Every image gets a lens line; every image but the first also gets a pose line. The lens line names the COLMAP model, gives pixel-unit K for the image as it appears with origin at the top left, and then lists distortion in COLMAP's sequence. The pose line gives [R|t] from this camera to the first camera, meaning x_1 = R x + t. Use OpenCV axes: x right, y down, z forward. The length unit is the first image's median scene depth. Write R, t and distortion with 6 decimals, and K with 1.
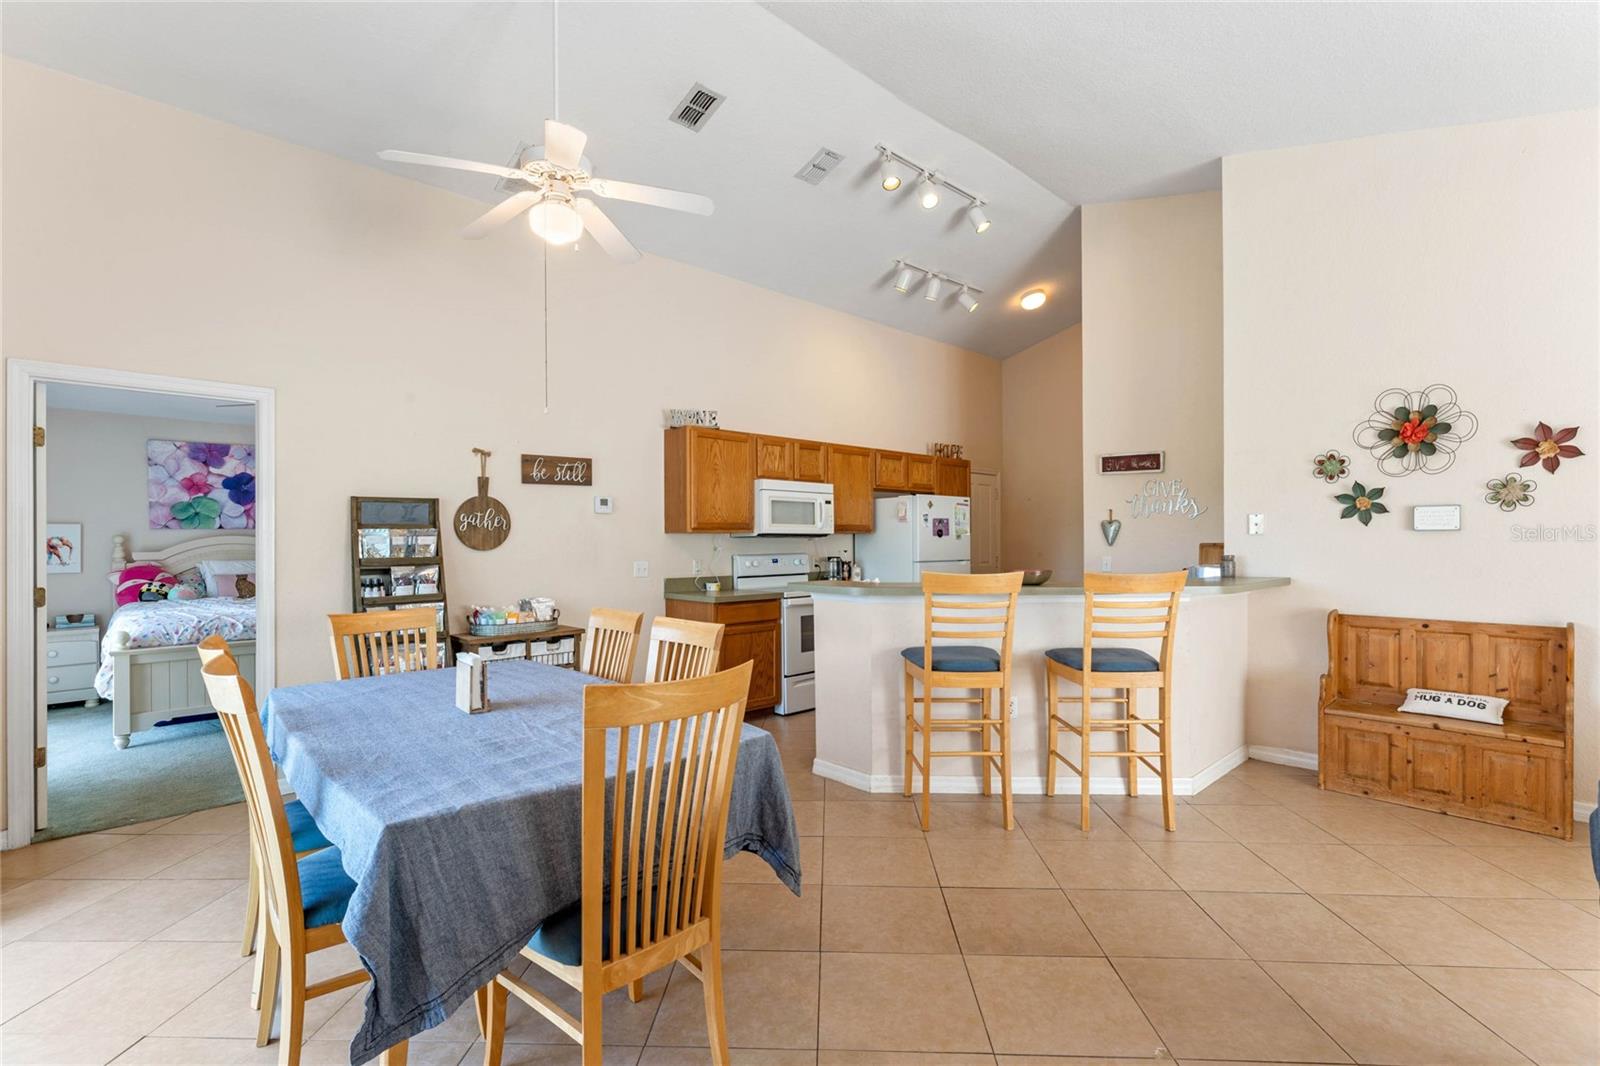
lens RADIAL K [[727.6, 0, 809.9], [0, 727.6, 540.8], [0, 0, 1]] dist [-0.003855, 0.000239]
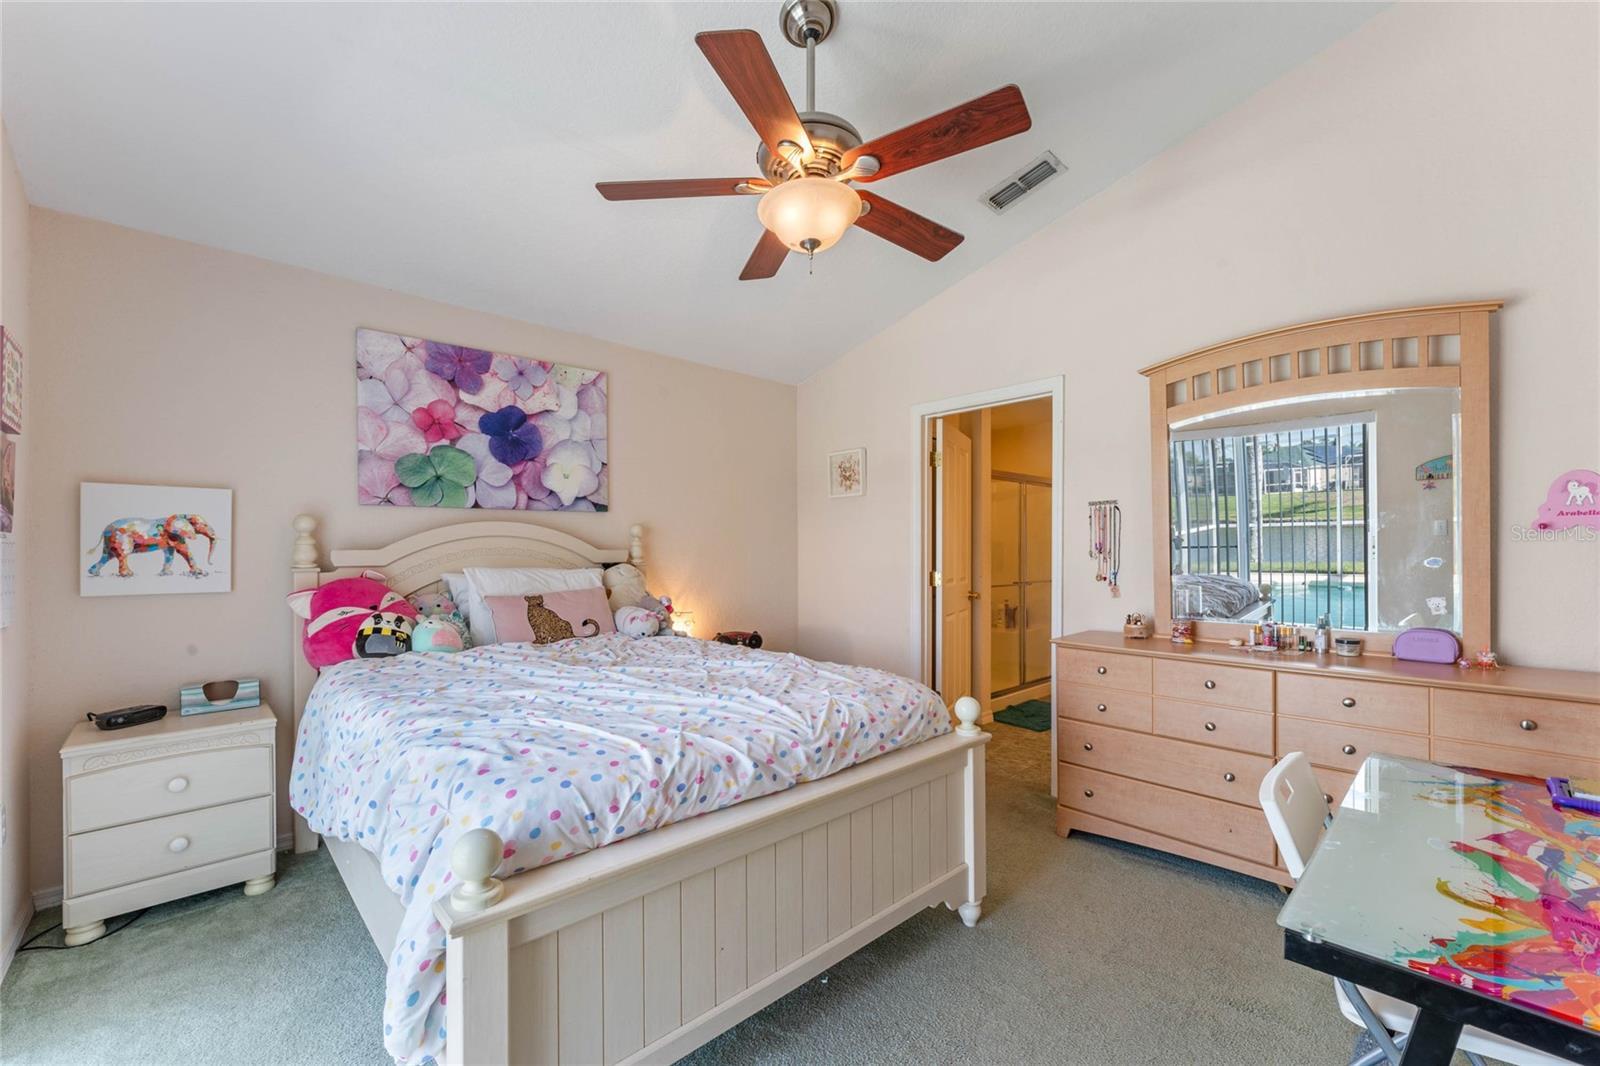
lens RADIAL K [[651.1, 0, 789.1], [0, 651.1, 550.1], [0, 0, 1]] dist [-0.008176, 0.000743]
pose [[0.999886, 0.005881, -0.013888, -0.603884], [-0.005955, 0.999968, -0.005275, 0.015720], [0.013856, 0.005357, 0.999890, 0.553491]]
